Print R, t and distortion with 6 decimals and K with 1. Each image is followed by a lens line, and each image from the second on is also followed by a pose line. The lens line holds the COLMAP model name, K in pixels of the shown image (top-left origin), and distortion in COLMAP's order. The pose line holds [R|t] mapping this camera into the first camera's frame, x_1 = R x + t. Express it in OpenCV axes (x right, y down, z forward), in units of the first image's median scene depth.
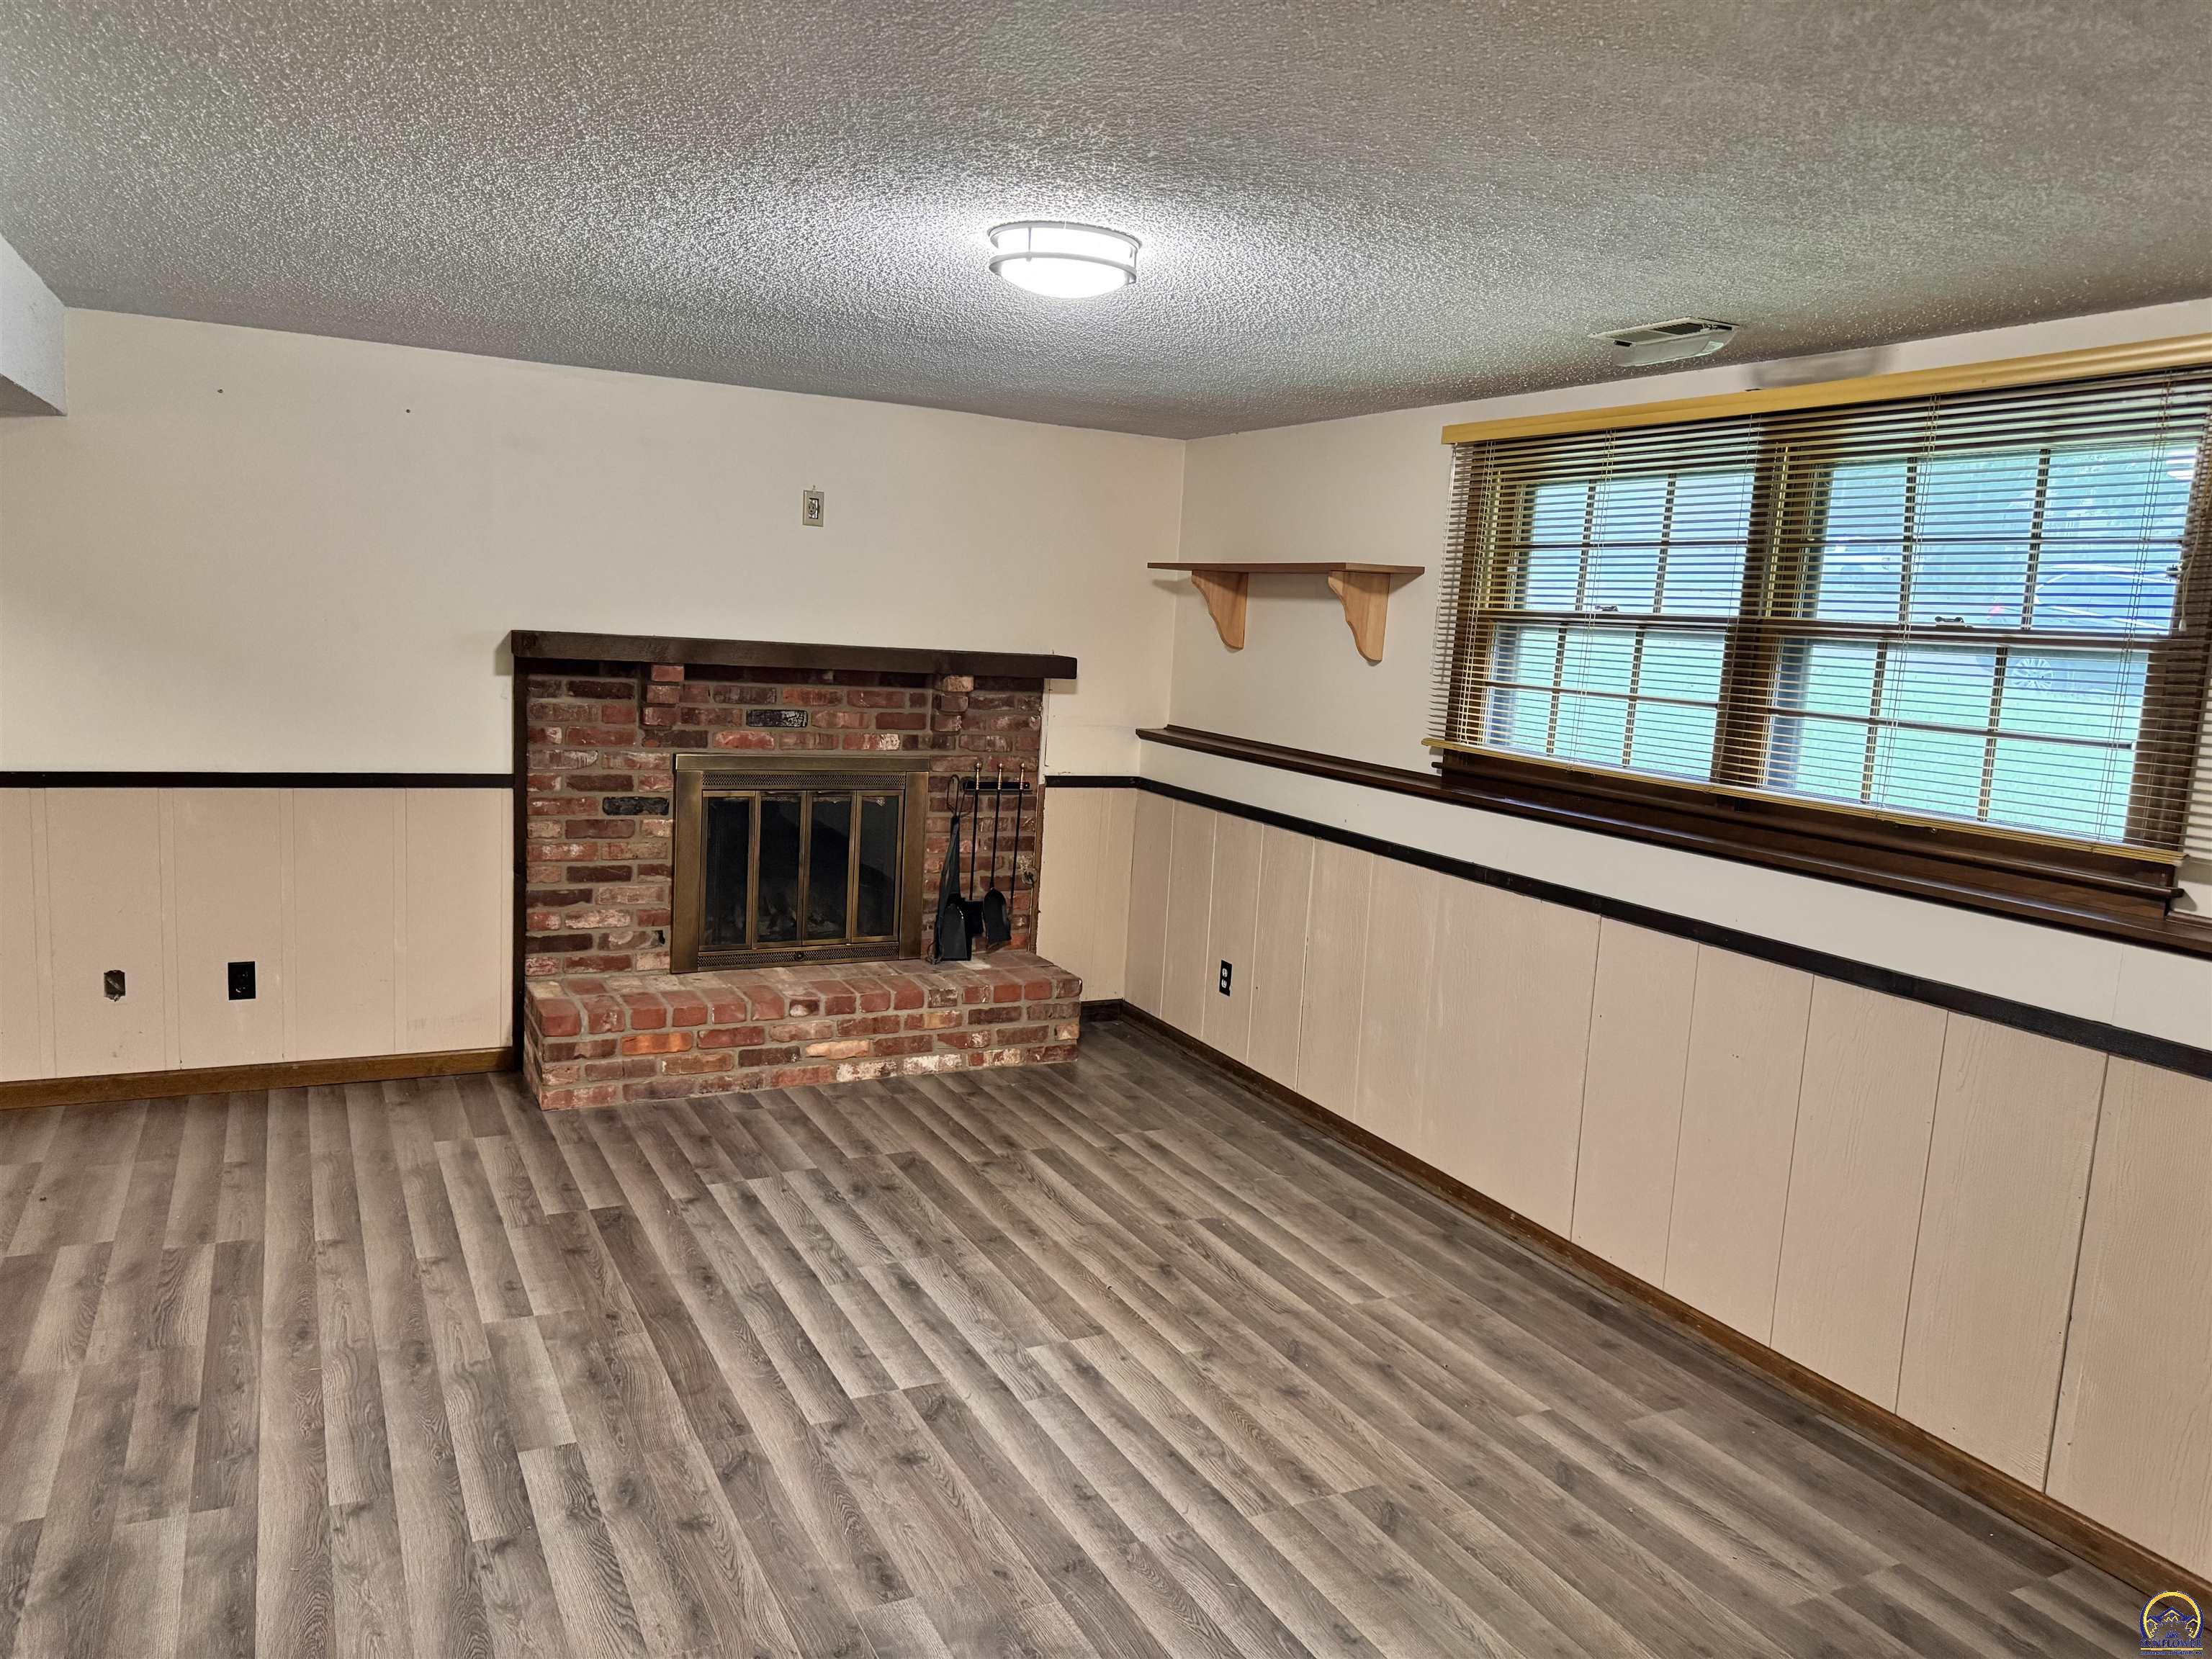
lens RADIAL K [[1550.5, 0, 1099.4], [0, 1550.5, 838.0], [0, 0, 1]] dist [0.001749, -0.010399]
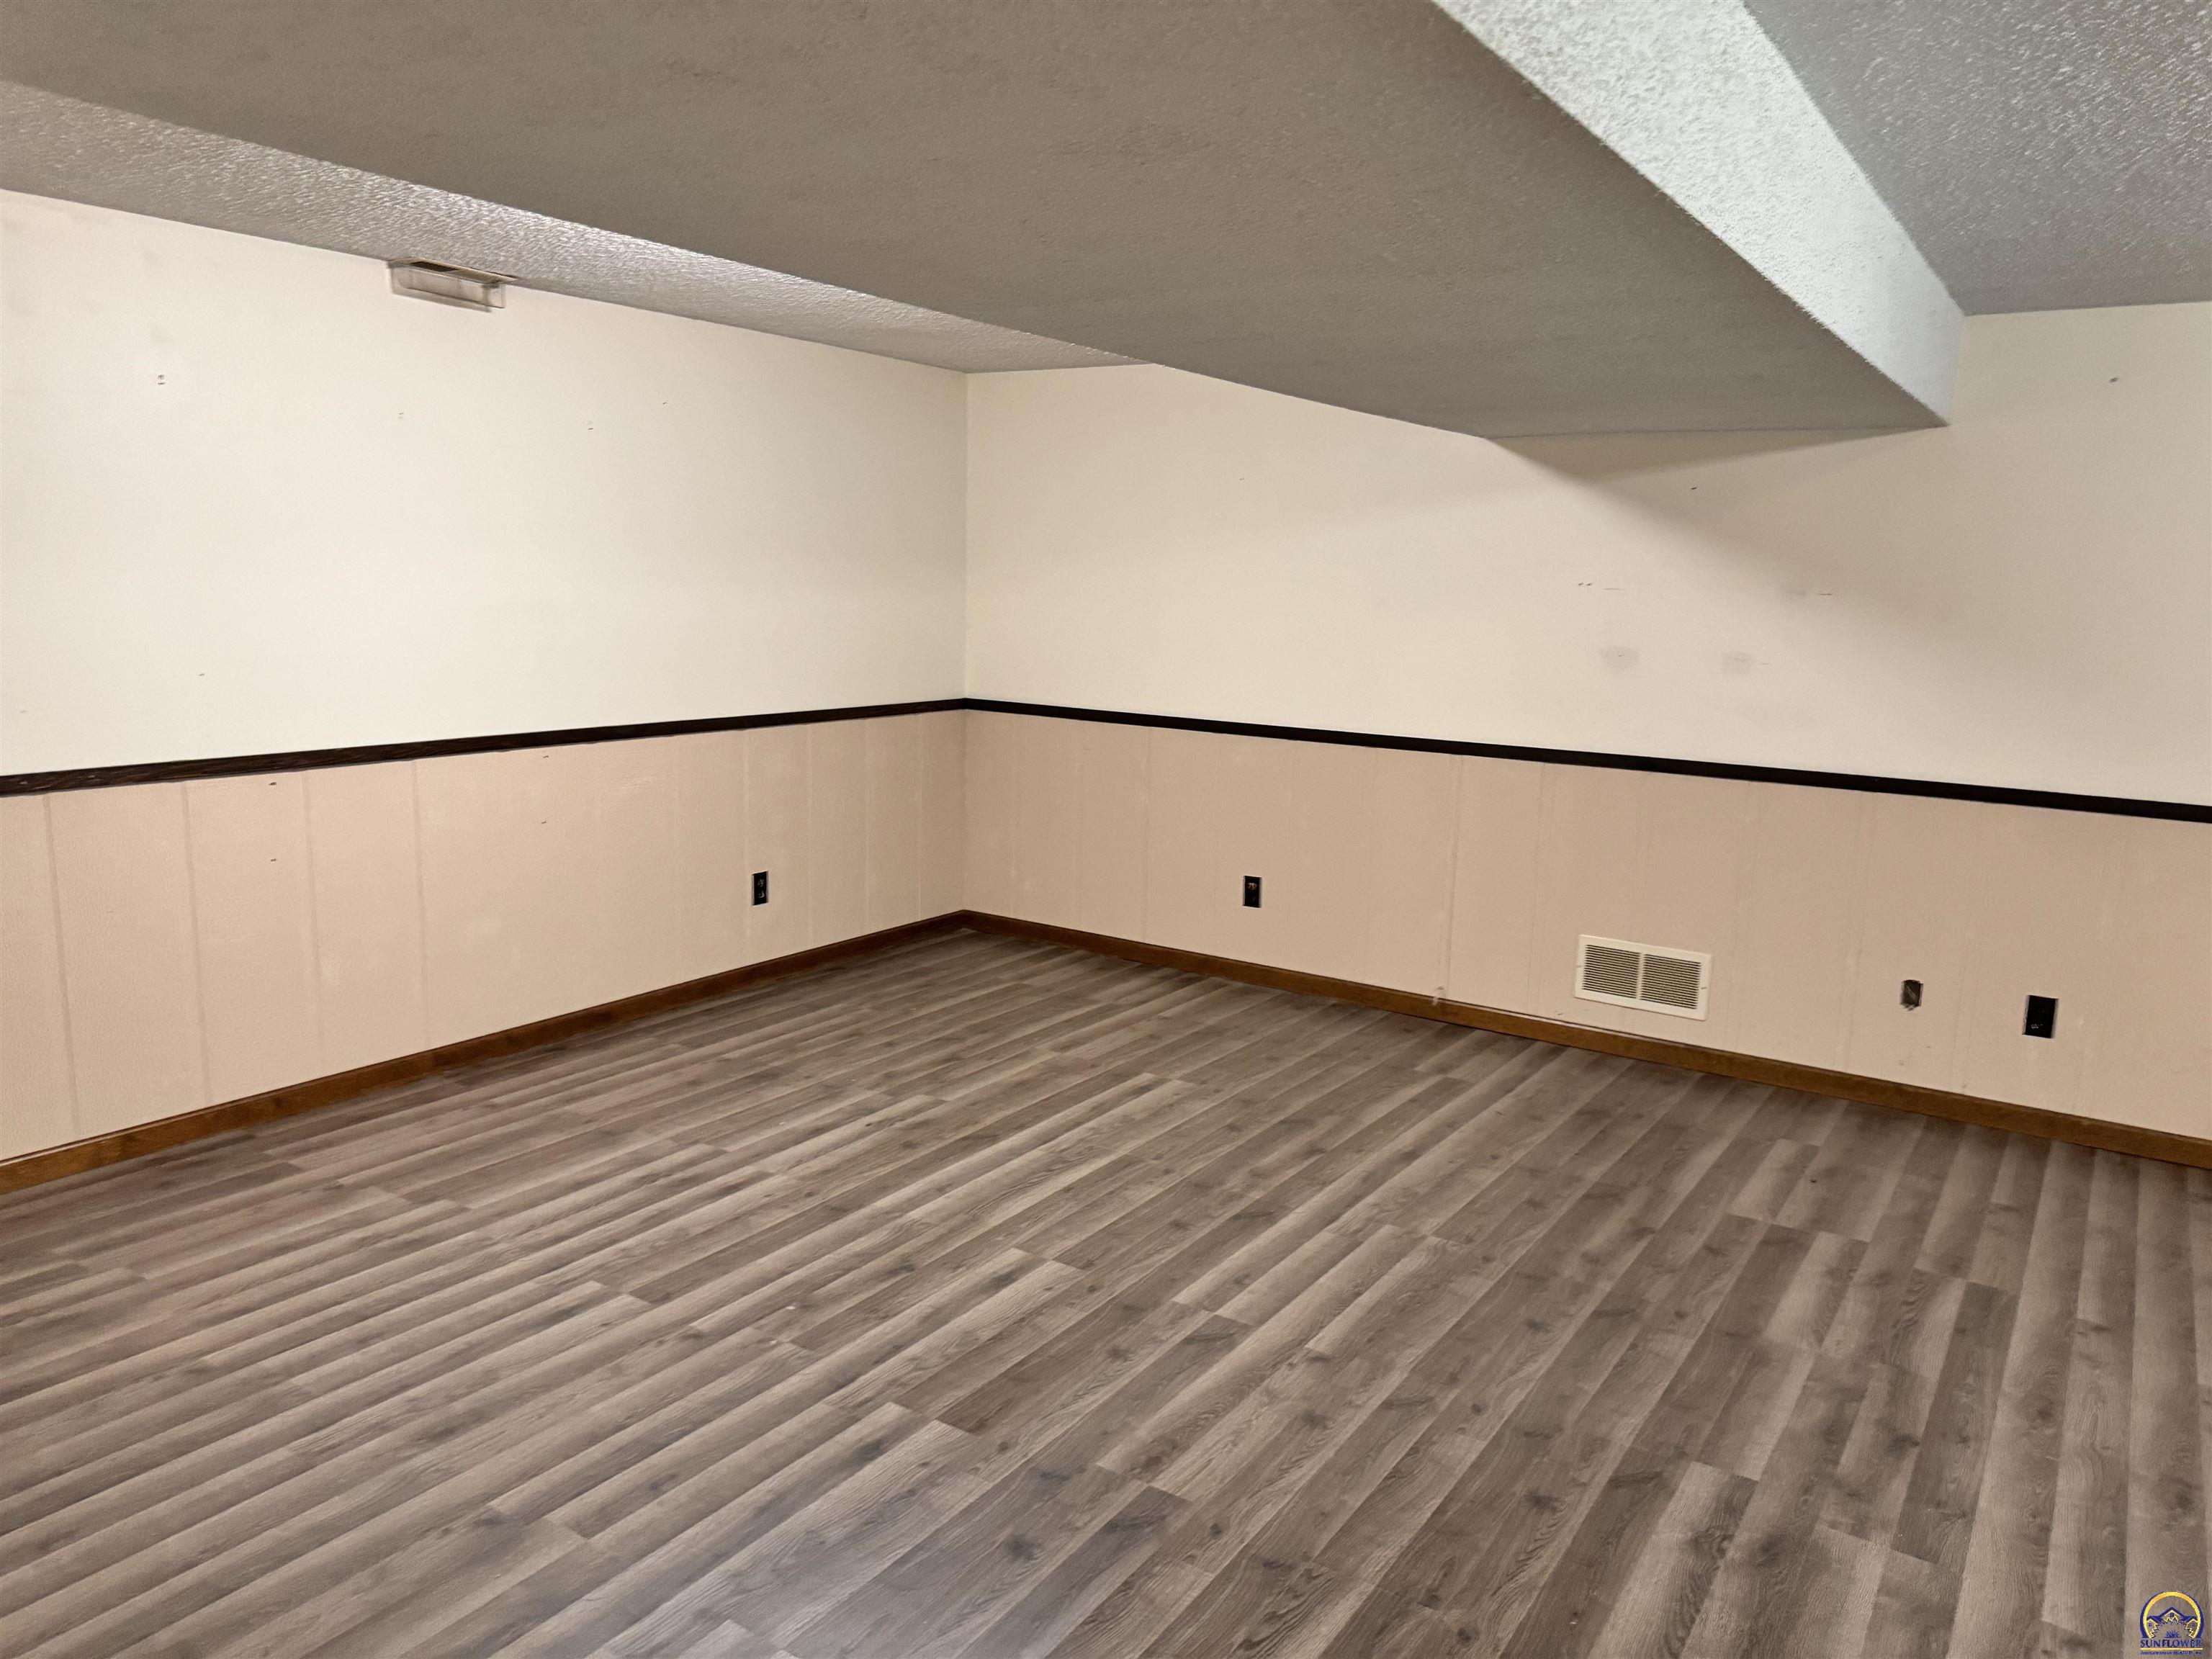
lens RADIAL K [[1550.5, 0, 1100.2], [0, 1550.5, 830.0], [0, 0, 1]] dist [0.001749, -0.010399]
pose [[0.477208, 0.098735, -0.873226, -0.029852], [-0.127977, 0.990883, 0.042101, 0.019825], [0.869422, 0.091662, 0.485494, 0.065524]]
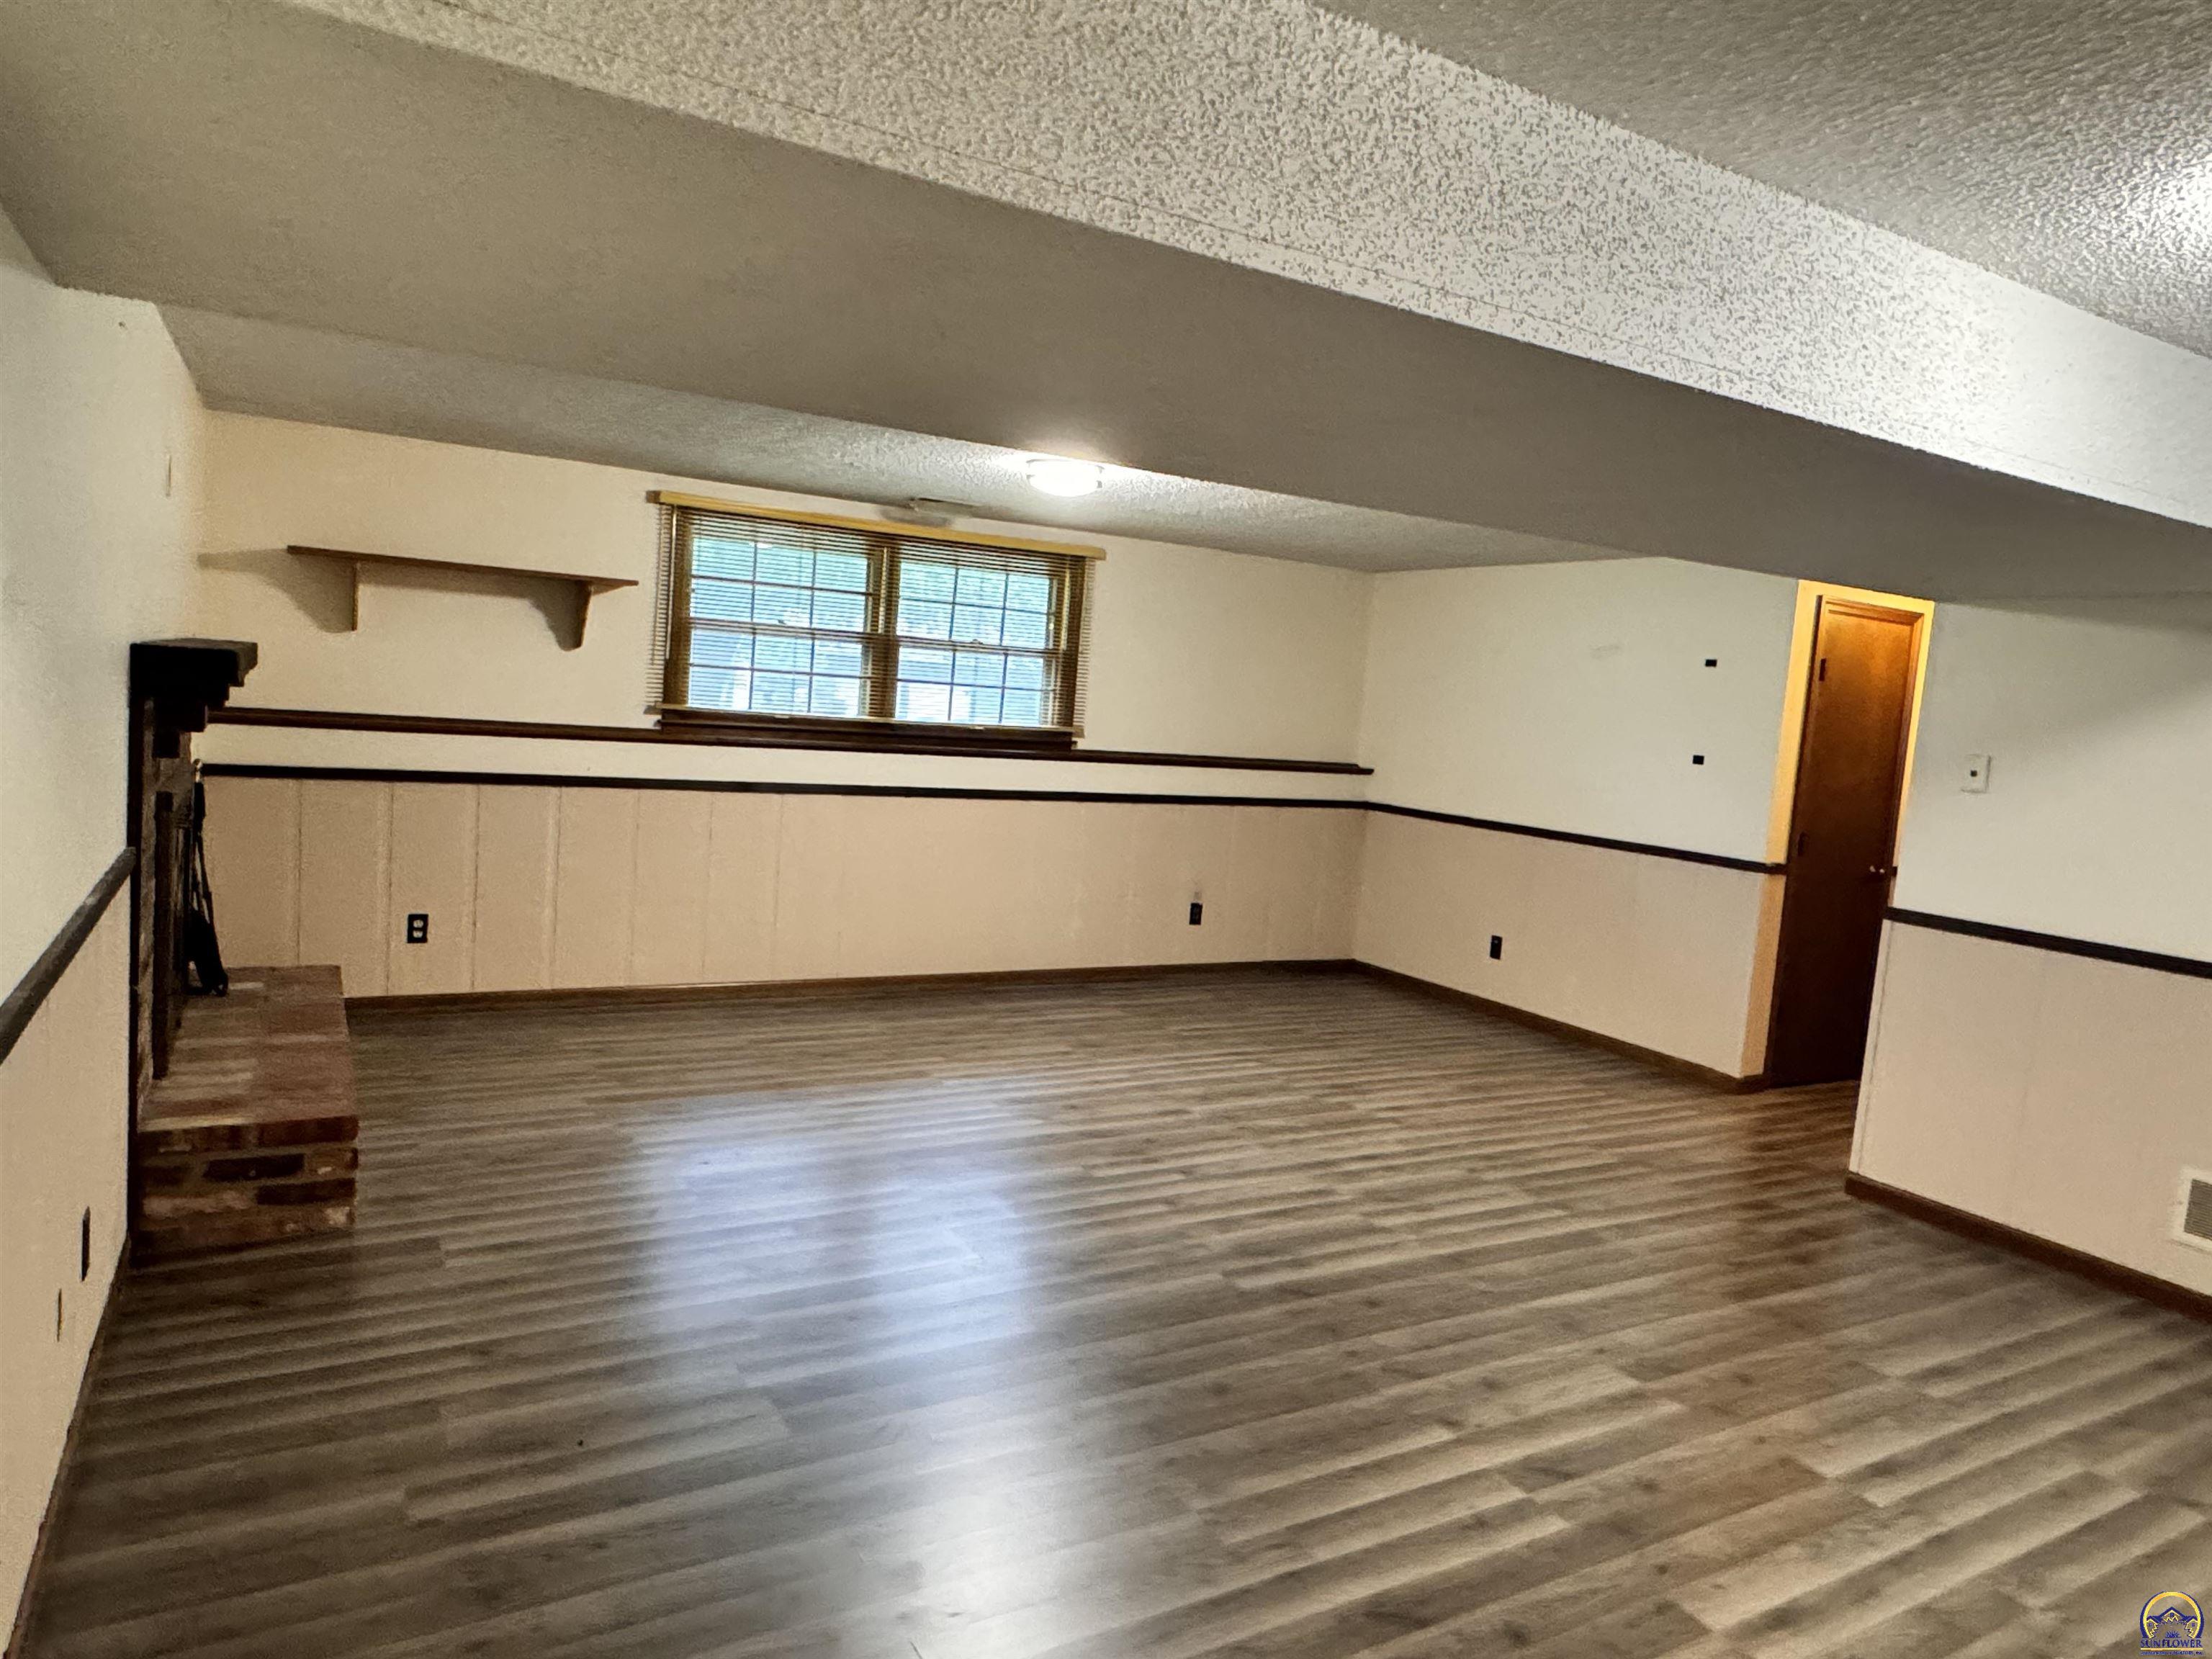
lens RADIAL K [[1408.0, 0, 1103.0], [0, 1408.0, 818.8], [0, 0, 1]] dist [-0.010060, -0.000555]
pose [[-0.040247, -0.151102, 0.987698, -1.496132], [0.072871, 0.985423, 0.153724, -0.174399], [-0.996529, 0.078162, -0.028649, 0.836968]]
